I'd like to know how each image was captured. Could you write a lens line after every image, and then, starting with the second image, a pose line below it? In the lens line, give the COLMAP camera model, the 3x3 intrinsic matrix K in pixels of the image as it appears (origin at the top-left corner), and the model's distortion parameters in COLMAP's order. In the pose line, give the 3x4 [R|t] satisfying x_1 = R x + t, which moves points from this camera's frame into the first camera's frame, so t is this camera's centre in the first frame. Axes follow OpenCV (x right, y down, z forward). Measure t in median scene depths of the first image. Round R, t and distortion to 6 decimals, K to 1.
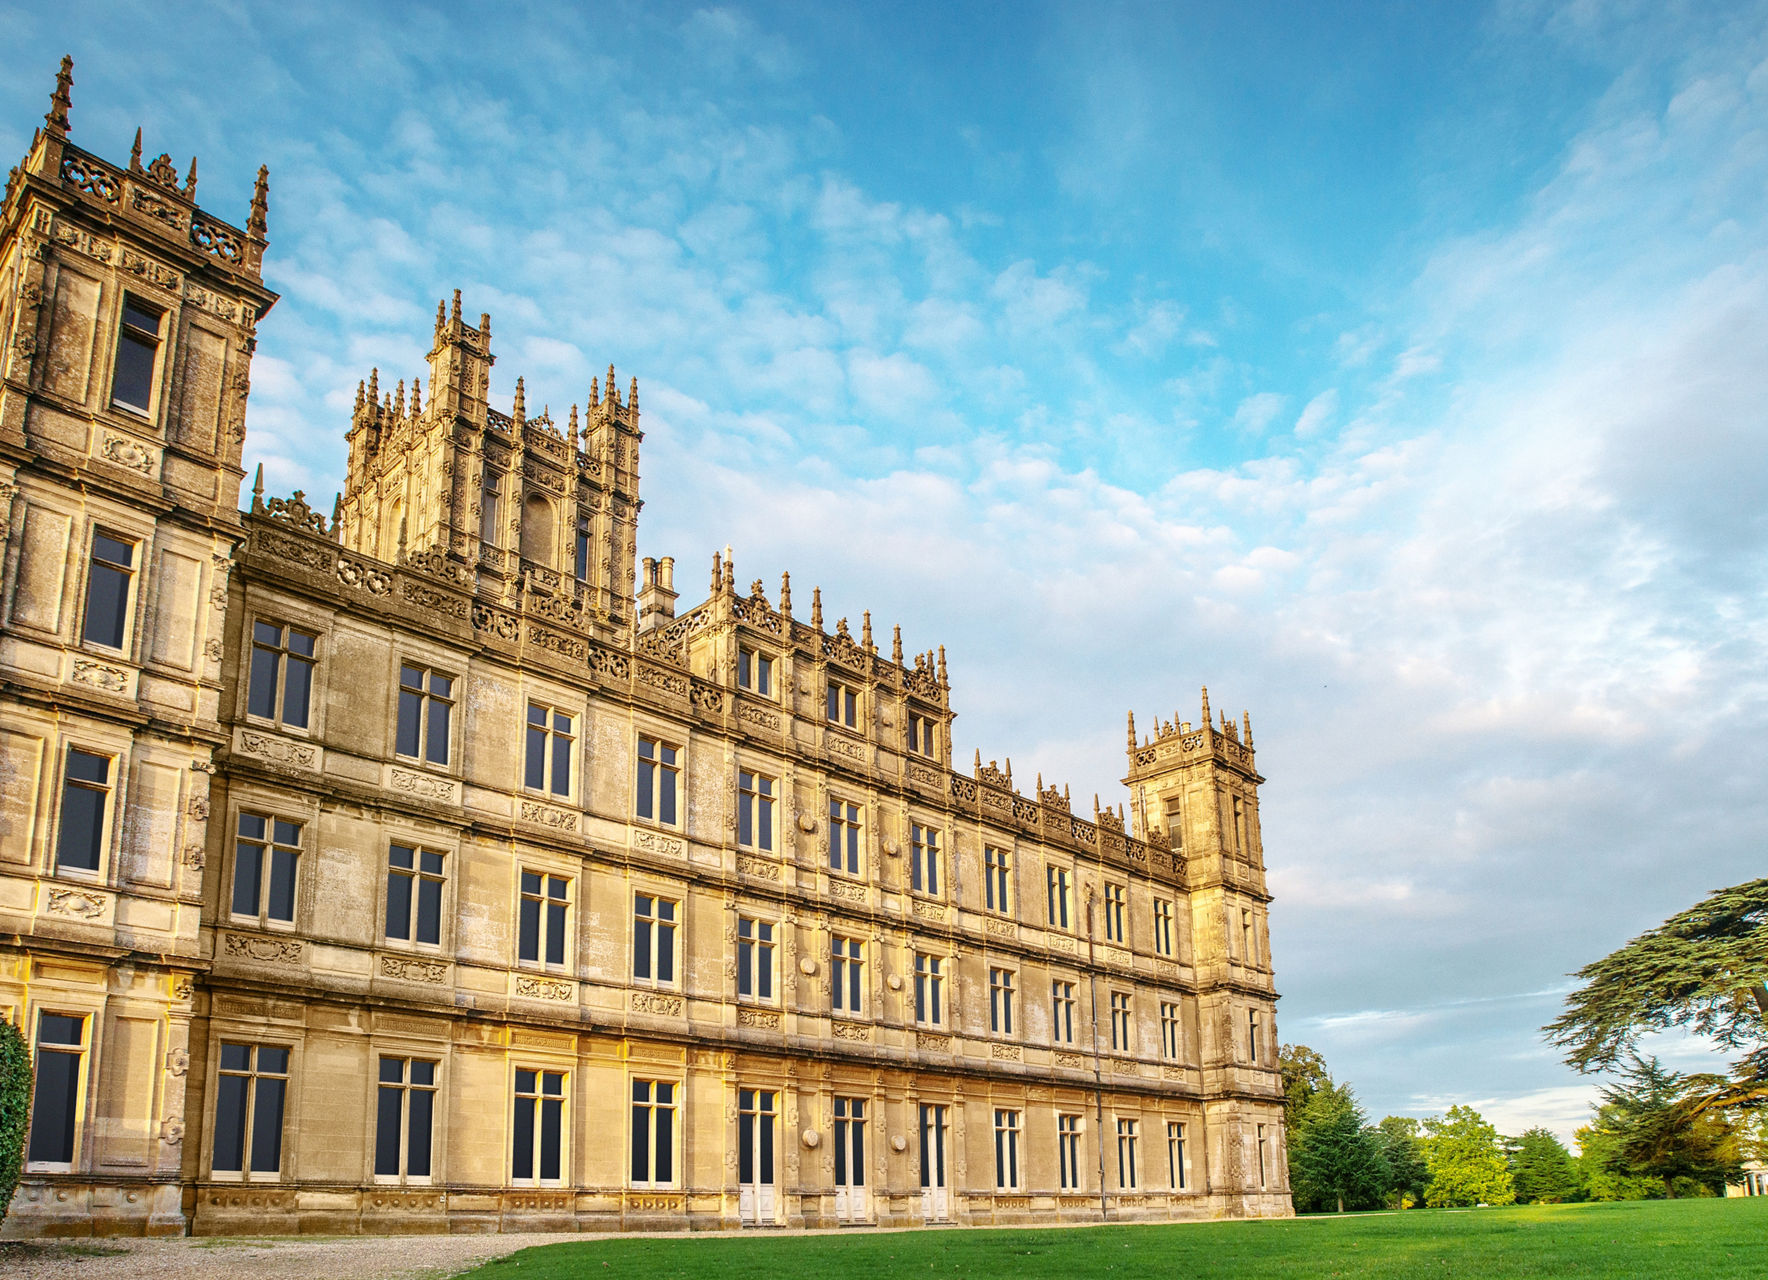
lens RADIAL K [[1691.1, 0, 884.0], [0, 1691.1, 640.0], [0, 0, 1]] dist [-0.044913, 0.000031]
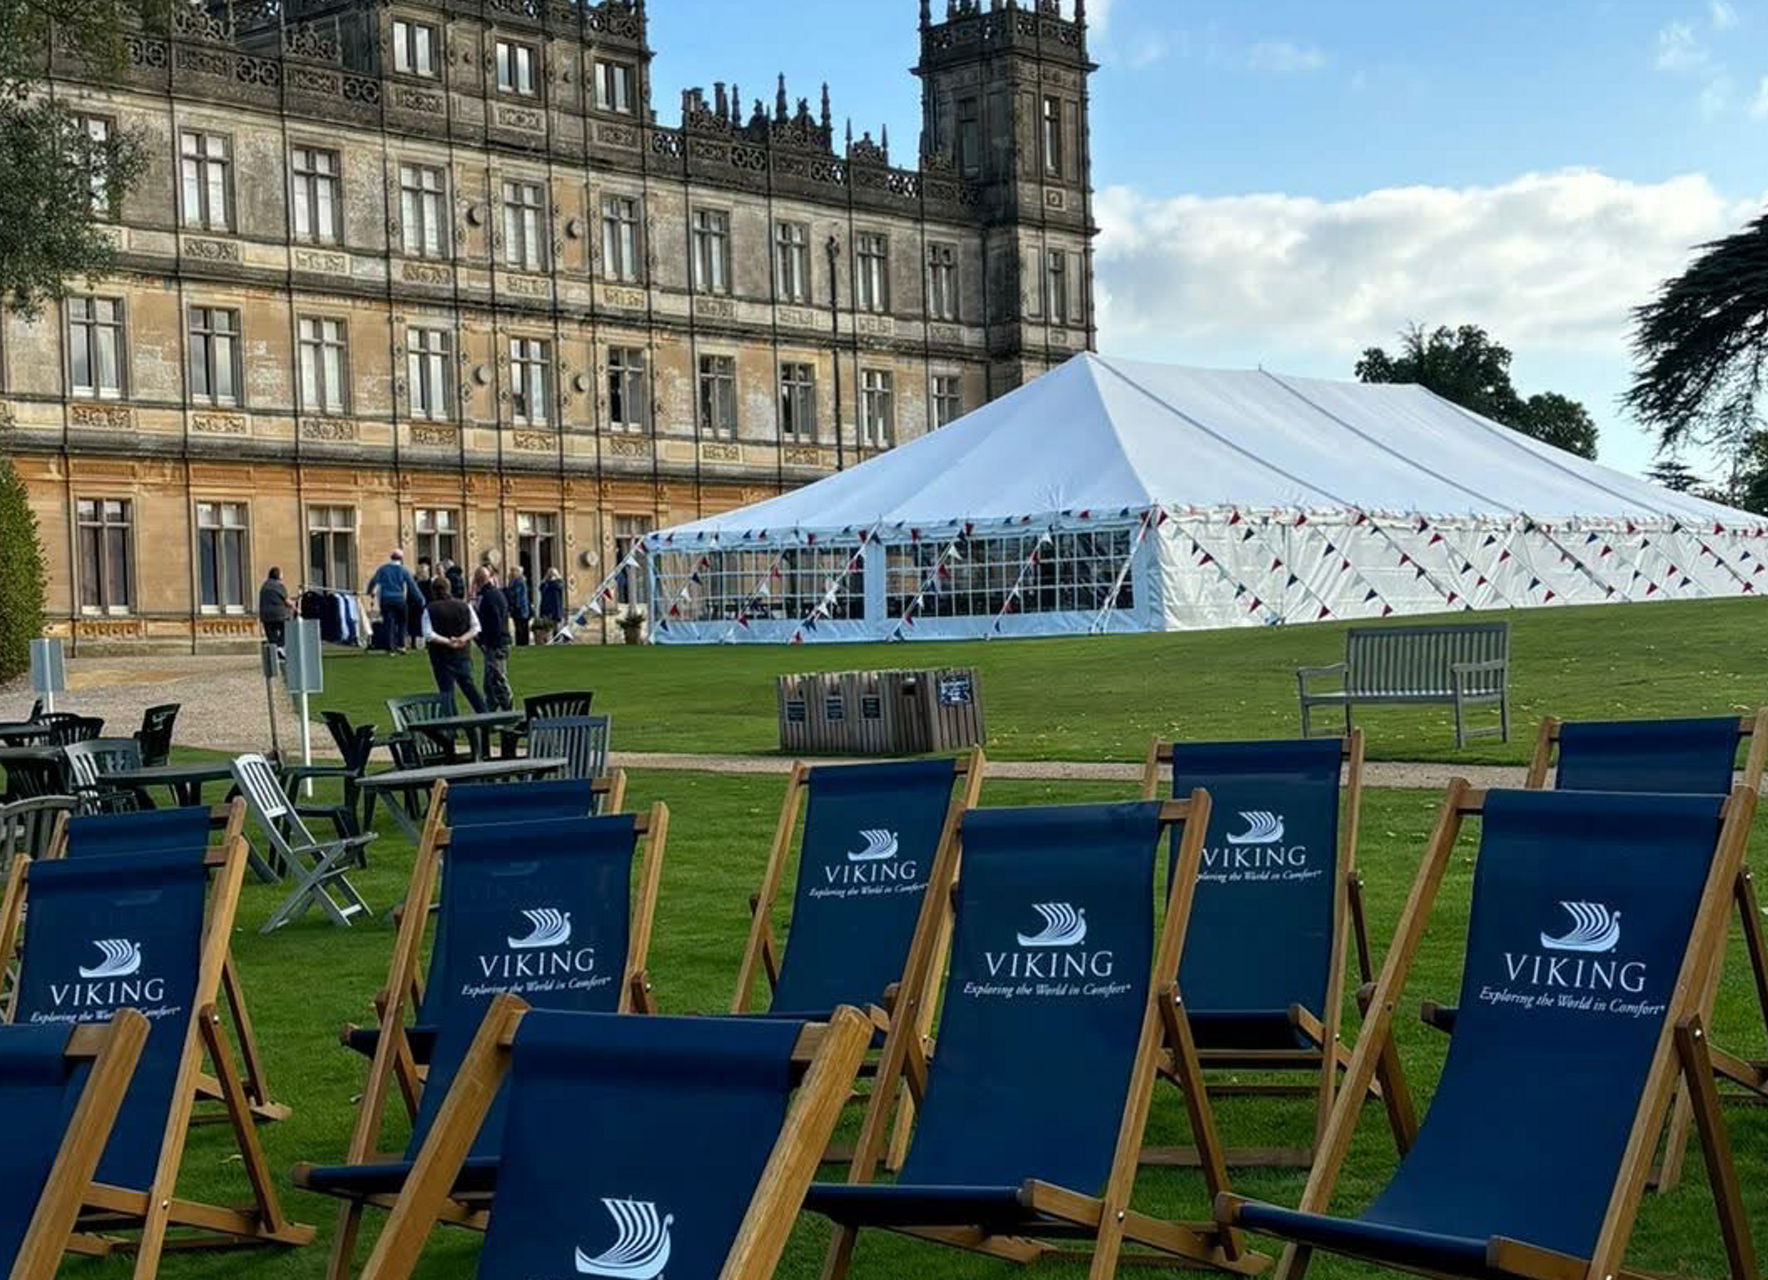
lens RADIAL K [[1082.9, 0, 884.0], [0, 1082.9, 640.0], [0, 0, 1]] dist [-0.000749, -0.000447]
pose [[0.872043, -0.004282, -0.489411, 0.440311], [0.169750, 0.940537, 0.294236, 0.198034], [0.459049, -0.339664, 0.820915, 0.585739]]
